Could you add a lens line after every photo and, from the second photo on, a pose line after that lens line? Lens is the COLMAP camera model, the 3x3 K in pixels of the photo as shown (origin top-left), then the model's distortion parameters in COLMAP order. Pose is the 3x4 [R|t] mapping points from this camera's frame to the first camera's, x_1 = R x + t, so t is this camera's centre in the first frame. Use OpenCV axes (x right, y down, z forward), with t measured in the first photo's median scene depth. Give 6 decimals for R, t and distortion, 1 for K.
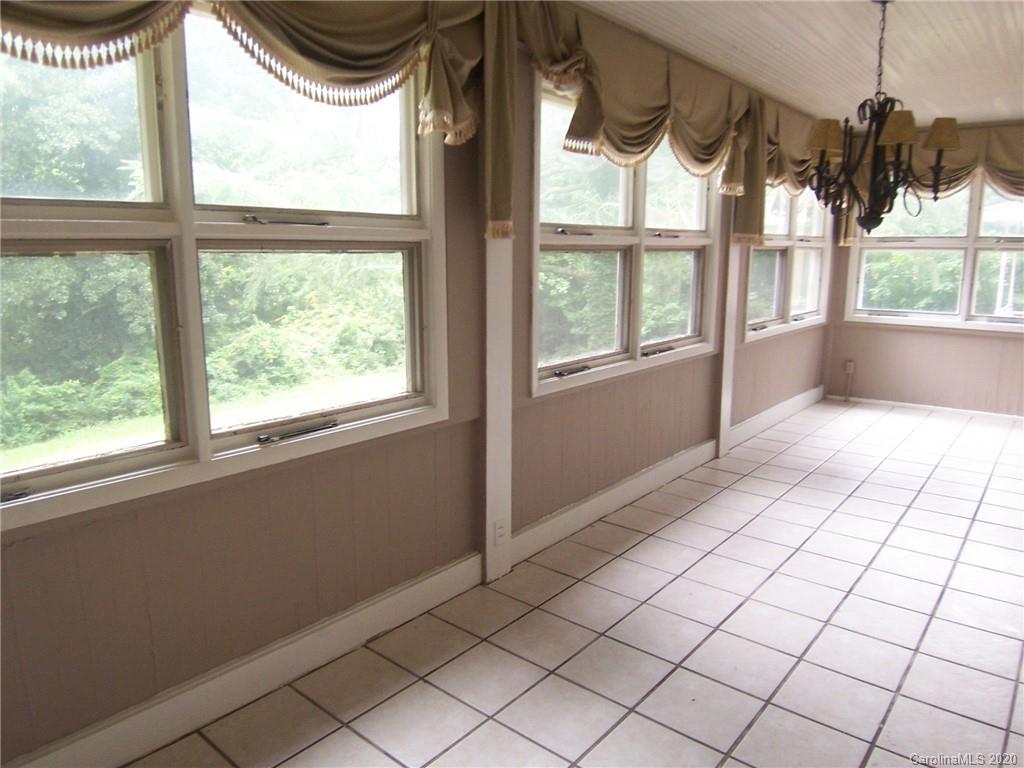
lens RADIAL K [[690.7, 0, 506.6], [0, 690.7, 377.5], [0, 0, 1]] dist [-0.007103, -0.052998]
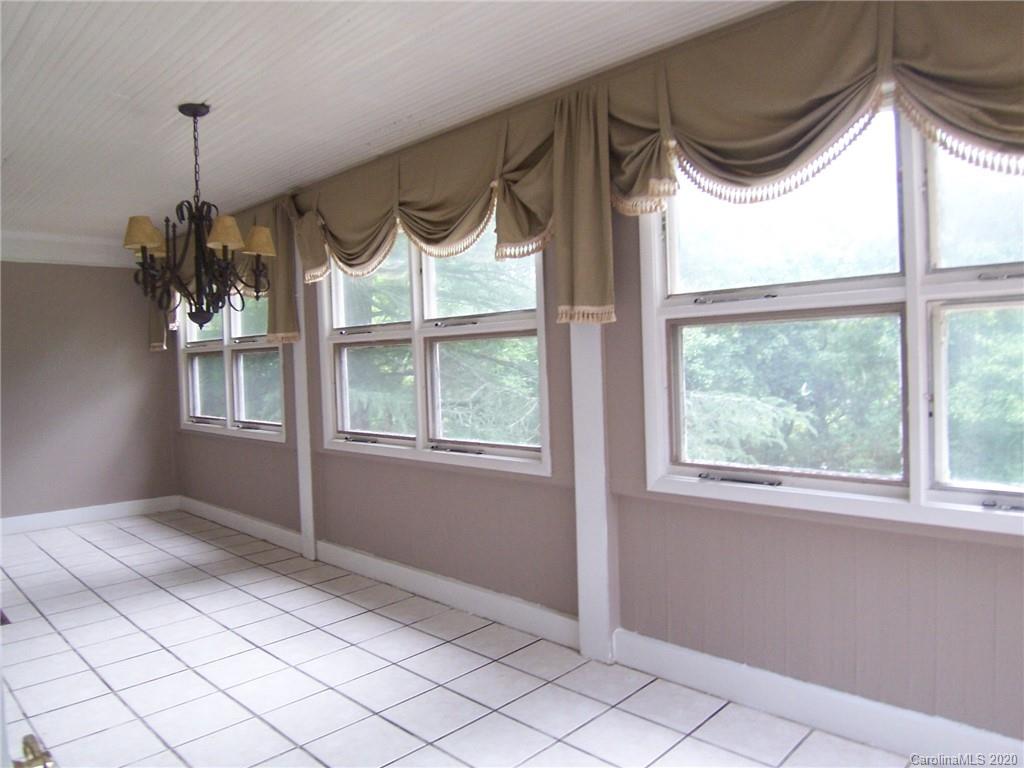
lens RADIAL K [[690.7, 0, 506.6], [0, 690.7, 377.5], [0, 0, 1]] dist [-0.007103, -0.052998]
pose [[-0.071902, 0.019592, -0.997219, 1.295492], [-0.152427, 0.987847, 0.030398, -0.195334], [0.985696, 0.154189, -0.068042, 1.295145]]
